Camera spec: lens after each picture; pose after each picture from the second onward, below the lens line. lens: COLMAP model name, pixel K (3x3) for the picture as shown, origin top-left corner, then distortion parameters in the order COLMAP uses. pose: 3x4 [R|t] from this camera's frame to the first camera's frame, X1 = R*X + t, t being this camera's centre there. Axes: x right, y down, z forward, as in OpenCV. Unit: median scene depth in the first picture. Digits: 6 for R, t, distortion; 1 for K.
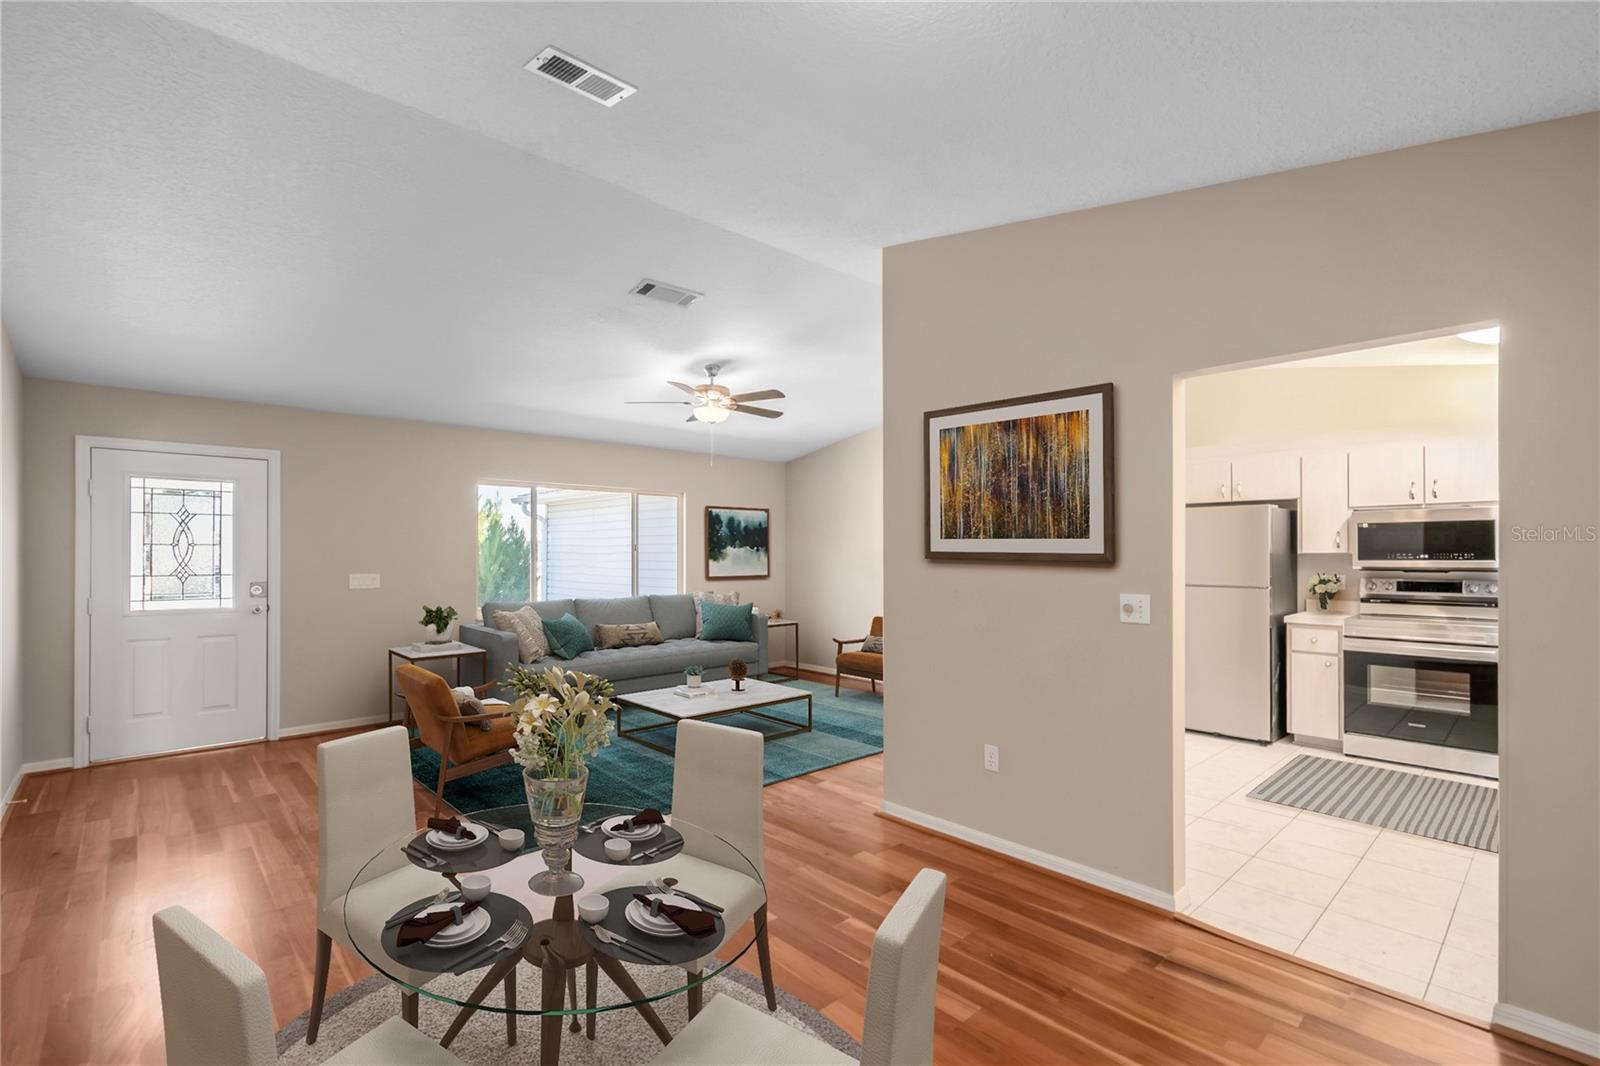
lens RADIAL K [[721.1, 0, 806.5], [0, 721.1, 545.0], [0, 0, 1]] dist [0.002221, -0.000168]
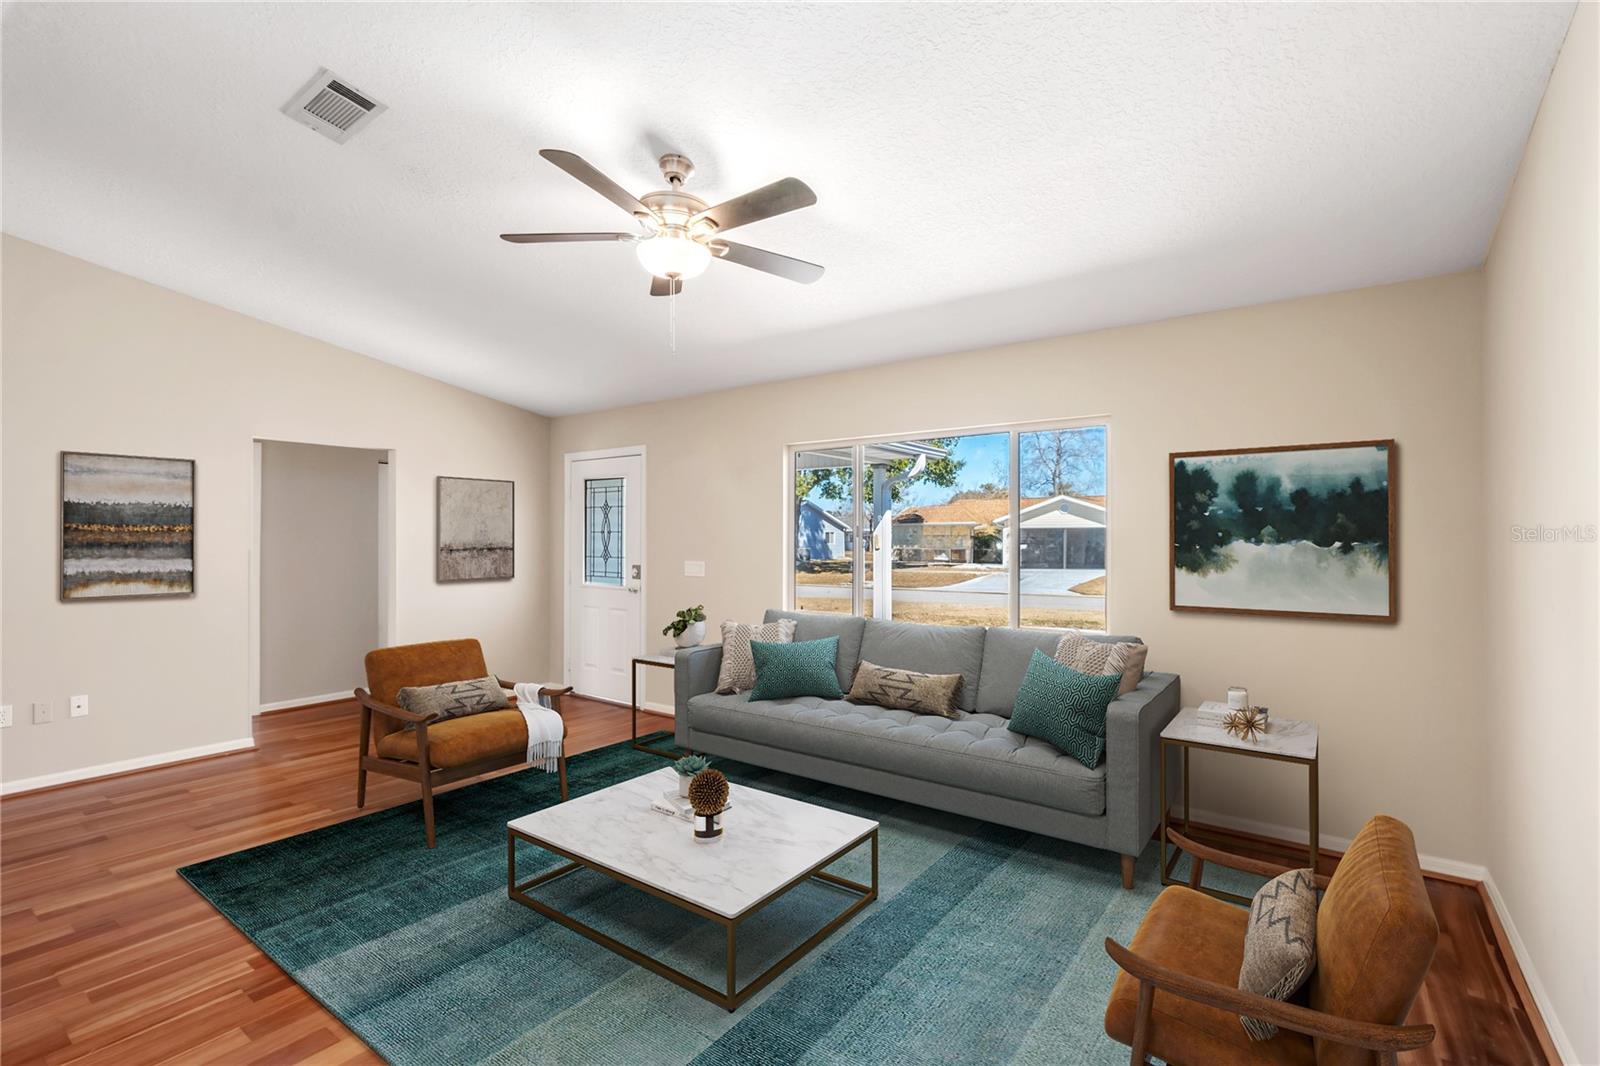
lens RADIAL K [[721.1, 0, 806.5], [0, 721.1, 545.0], [0, 0, 1]] dist [0.002221, -0.000168]
pose [[0.182413, 0.010883, -0.983162, 0.270696], [0.004724, 0.999917, 0.011945, -0.001486], [0.983211, -0.006824, 0.182347, 0.664213]]
